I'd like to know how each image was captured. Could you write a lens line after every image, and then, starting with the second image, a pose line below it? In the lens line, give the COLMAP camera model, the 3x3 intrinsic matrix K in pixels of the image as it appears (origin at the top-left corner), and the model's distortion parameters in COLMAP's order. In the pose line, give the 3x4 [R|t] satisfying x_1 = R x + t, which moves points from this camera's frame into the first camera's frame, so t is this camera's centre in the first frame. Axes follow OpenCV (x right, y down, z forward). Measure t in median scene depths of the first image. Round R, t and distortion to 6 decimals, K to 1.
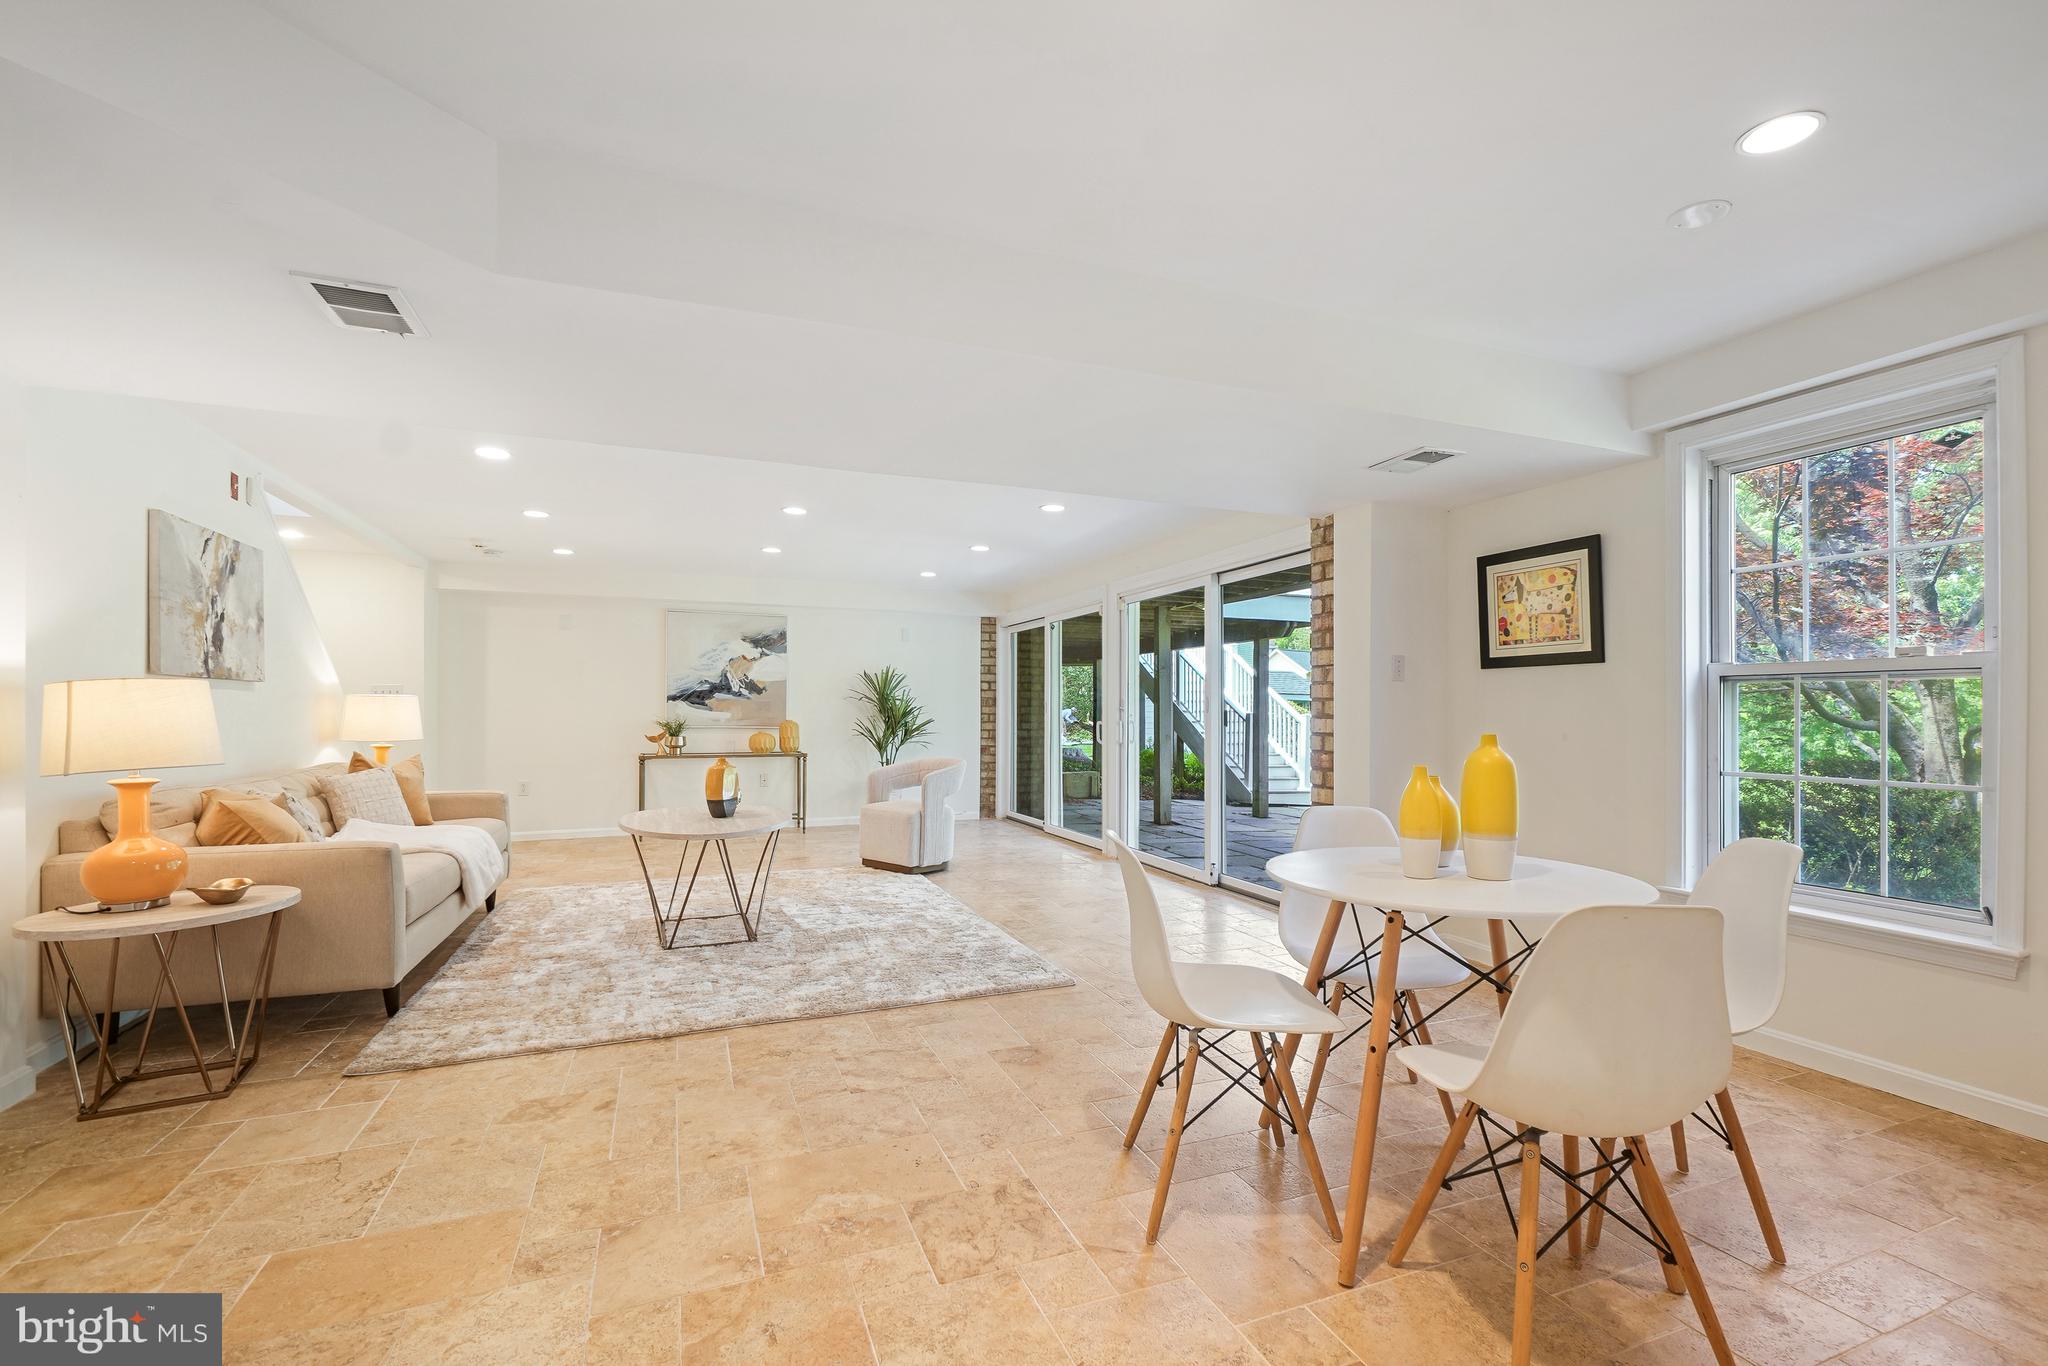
lens RADIAL K [[901.4, 0, 1026.1], [0, 901.4, 694.9], [0, 0, 1]] dist [-0.000739, -0.000027]
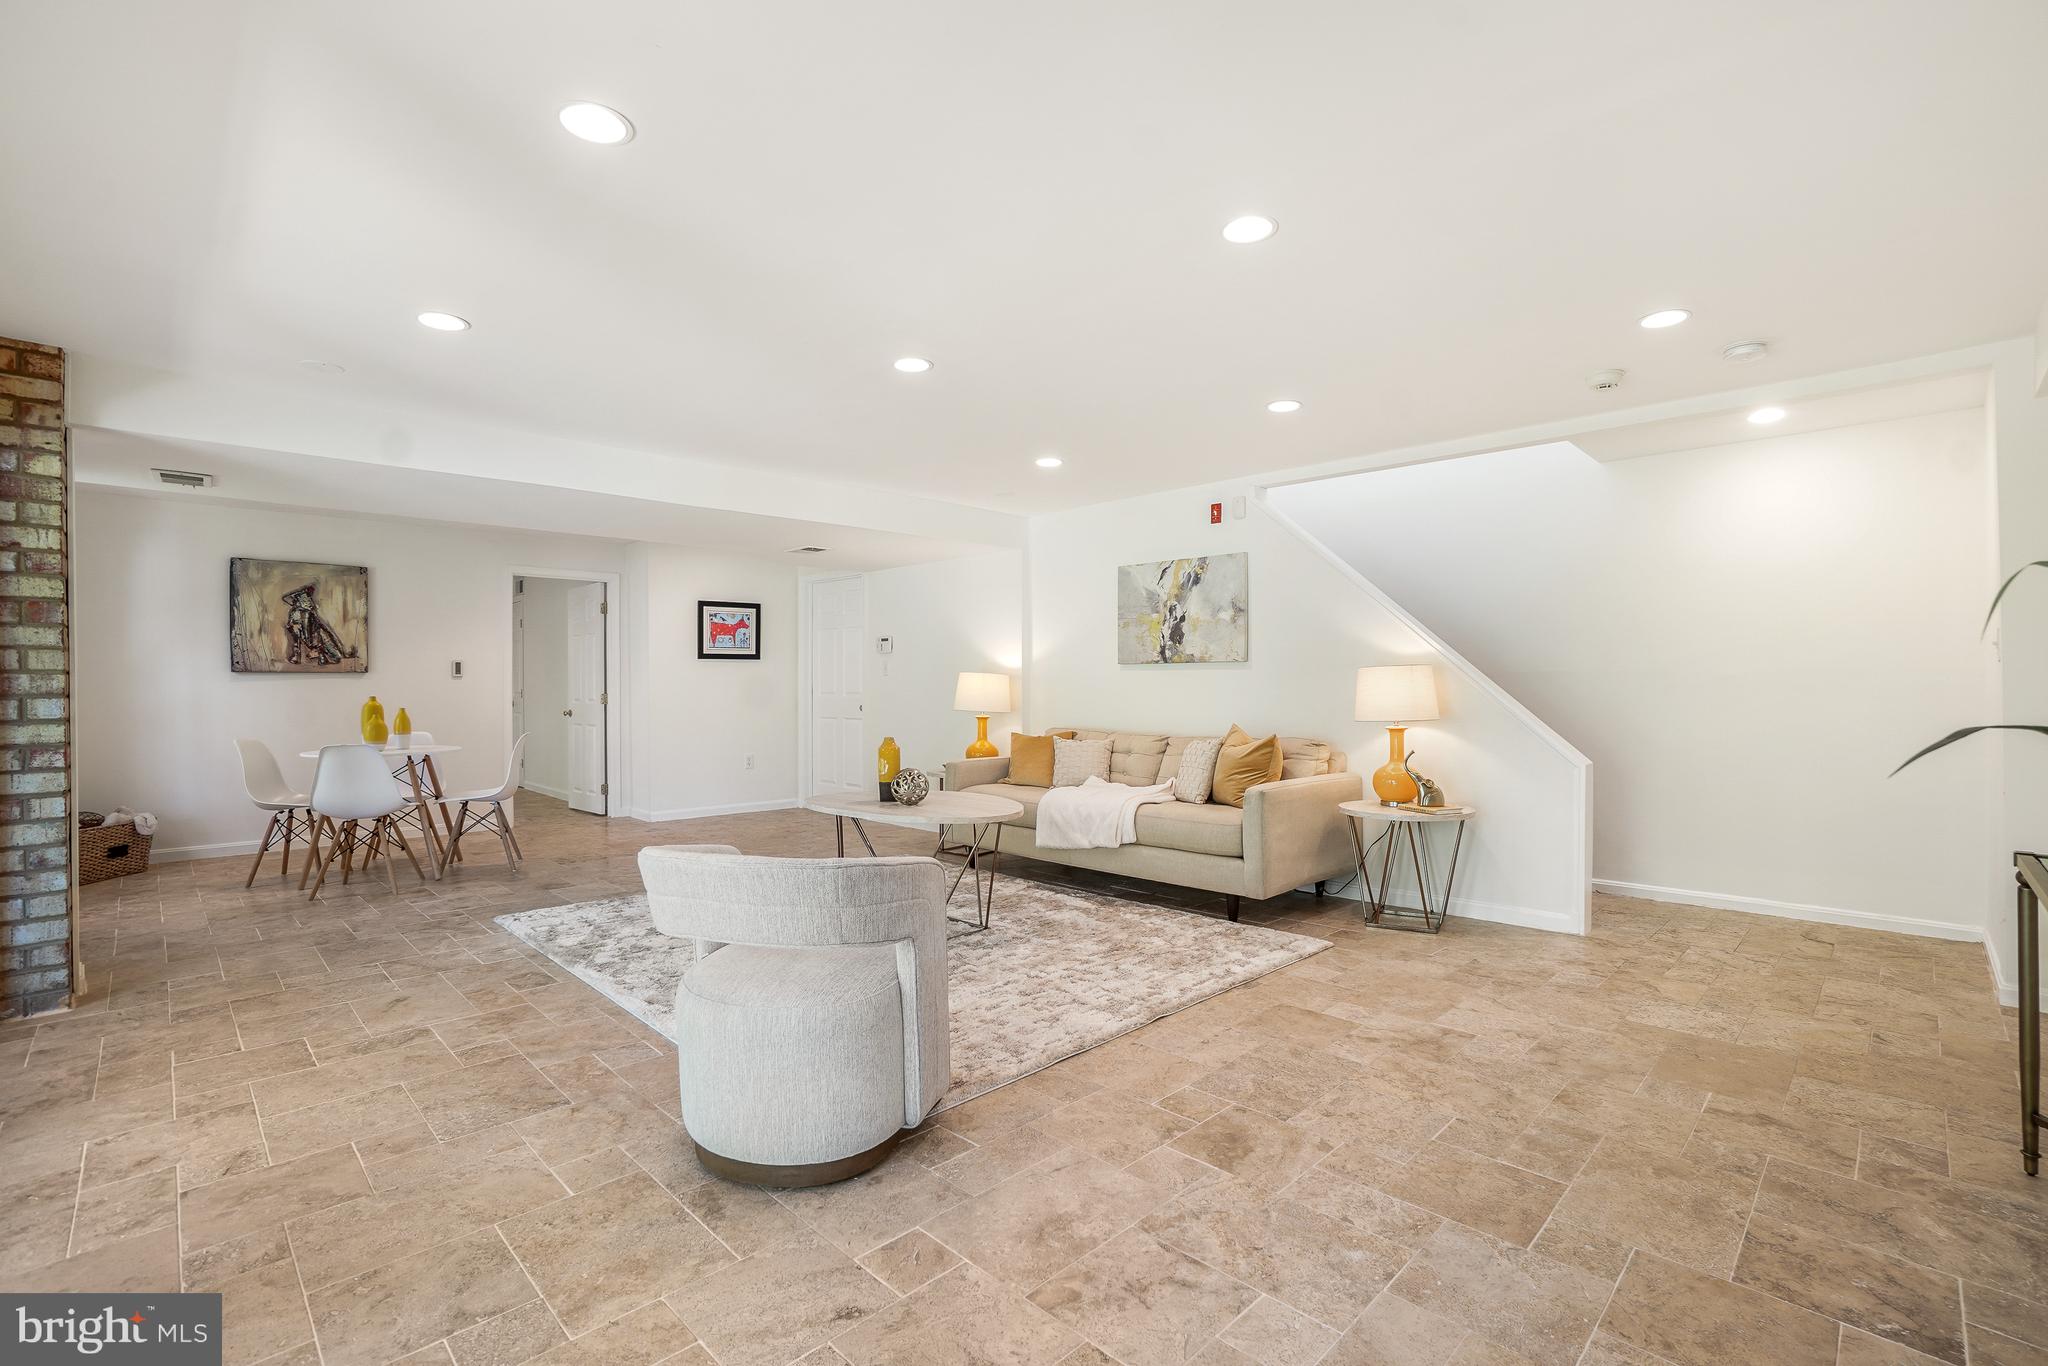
lens RADIAL K [[901.4, 0, 1019.6], [0, 901.4, 684.0], [0, 0, 1]] dist [-0.000739, -0.000027]
pose [[-0.920104, 0.005747, -0.391633, -0.108613], [0.011377, 0.999863, -0.012057, 0.029831], [0.391510, -0.015550, -0.920043, 2.205356]]
